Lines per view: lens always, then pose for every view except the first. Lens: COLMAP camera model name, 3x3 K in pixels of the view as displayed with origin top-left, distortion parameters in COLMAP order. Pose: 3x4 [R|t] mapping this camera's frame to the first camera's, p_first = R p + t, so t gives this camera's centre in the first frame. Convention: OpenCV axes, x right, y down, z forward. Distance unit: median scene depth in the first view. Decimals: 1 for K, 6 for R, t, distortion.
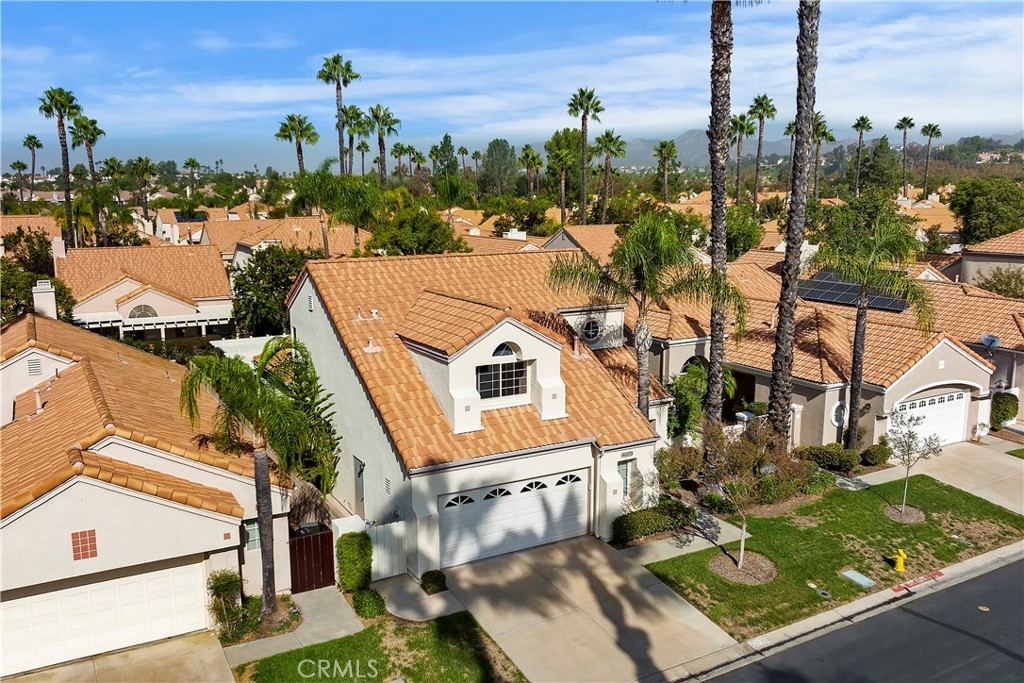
lens RADIAL K [[857.7, 0, 502.3], [0, 857.7, 337.0], [0, 0, 1]] dist [-0.028961, 0.026891]
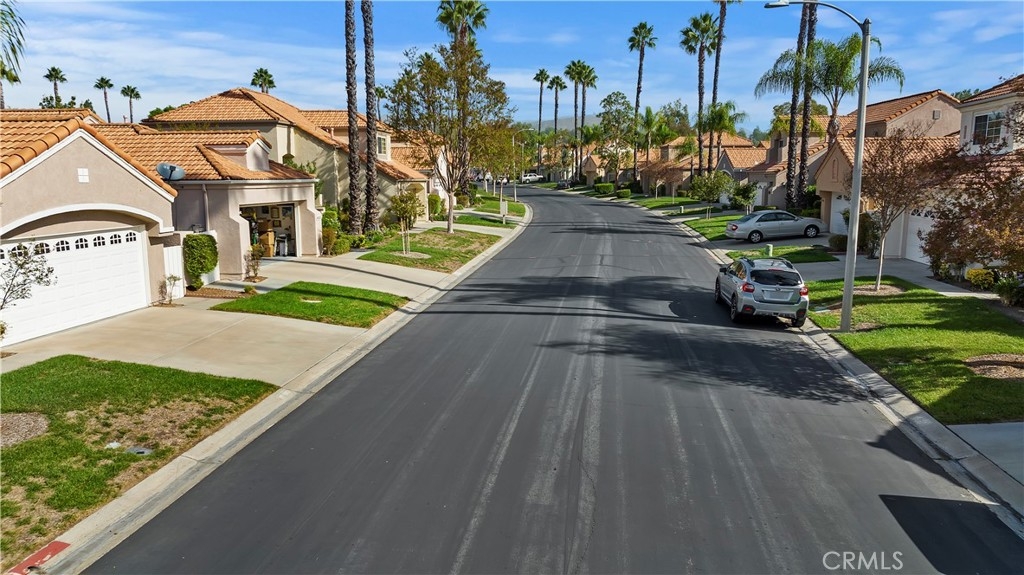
lens RADIAL K [[720.3, 0, 513.0], [0, 720.3, 286.6], [0, 0, 1]] dist [-0.022590, 0.028675]
pose [[0.603923, -0.121620, 0.787709, 0.370694], [0.134791, 0.989639, 0.049456, 0.160543], [-0.785562, 0.076309, 0.614059, 0.583947]]
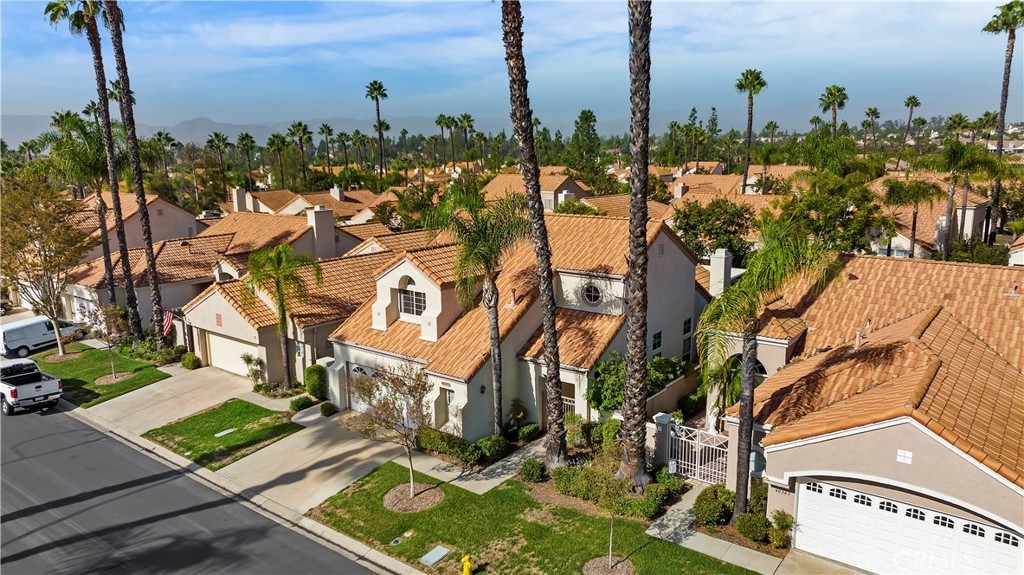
lens RADIAL K [[720.3, 0, 514.2], [0, 720.3, 287.9], [0, 0, 1]] dist [-0.022590, 0.028675]
pose [[0.393813, 0.180566, -0.901281, 1.092032], [-0.147354, 0.980236, 0.131998, -0.149280], [0.907303, 0.080825, 0.412637, 0.653378]]
